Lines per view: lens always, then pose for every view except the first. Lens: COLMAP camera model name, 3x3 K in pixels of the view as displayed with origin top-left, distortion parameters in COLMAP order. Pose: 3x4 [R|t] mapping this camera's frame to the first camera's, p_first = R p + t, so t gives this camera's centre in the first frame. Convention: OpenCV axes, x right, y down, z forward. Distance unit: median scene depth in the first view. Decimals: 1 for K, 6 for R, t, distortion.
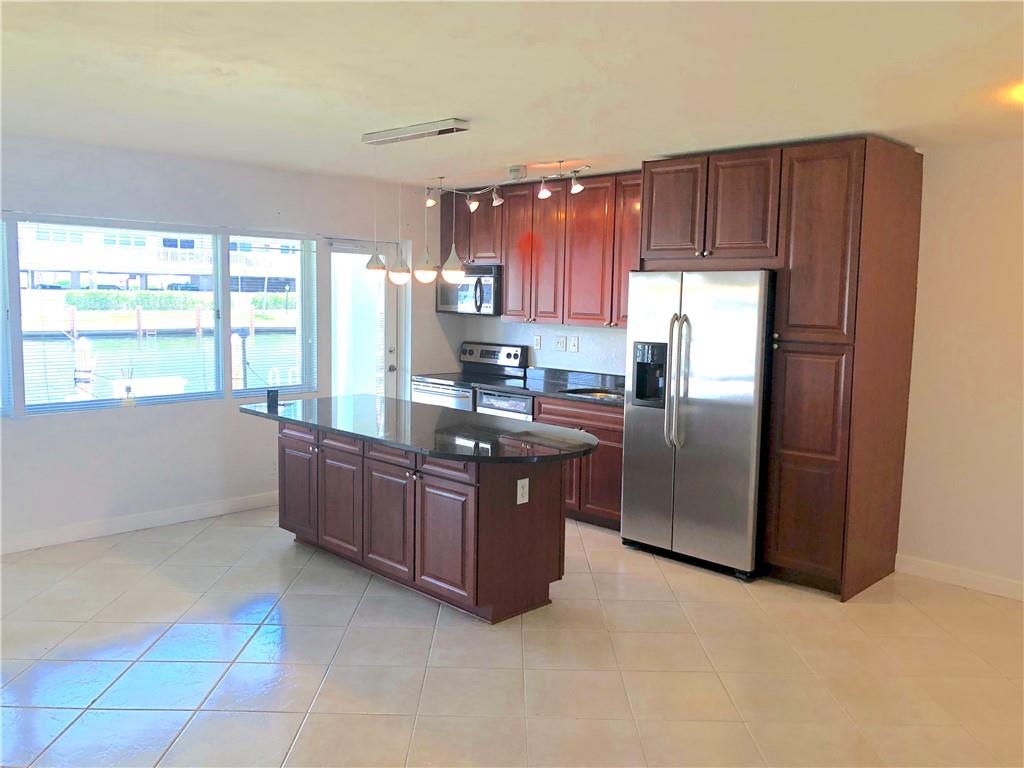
lens RADIAL K [[850.2, 0, 515.5], [0, 850.2, 381.3], [0, 0, 1]] dist [0.041946, -0.026523]
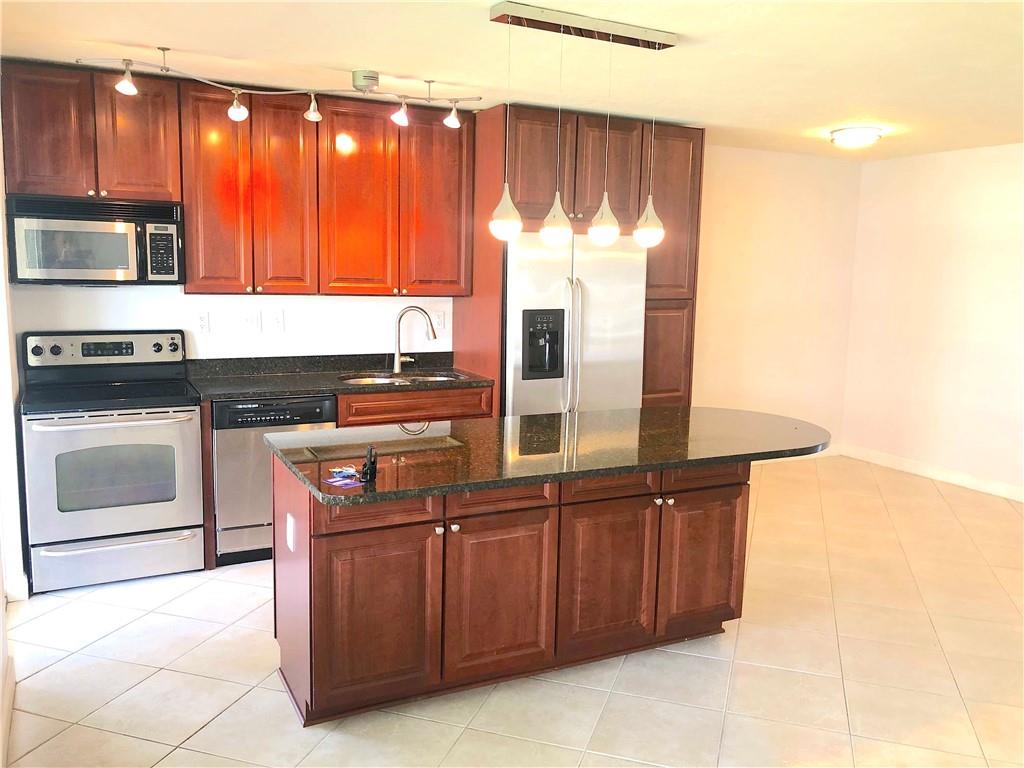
lens RADIAL K [[850.2, 0, 537.7], [0, 850.2, 356.6], [0, 0, 1]] dist [0.041946, -0.026523]
pose [[0.275526, -0.109578, 0.955028, -0.541048], [0.080381, 0.992629, 0.090702, -0.058590], [-0.957927, 0.051775, 0.282303, 0.549592]]
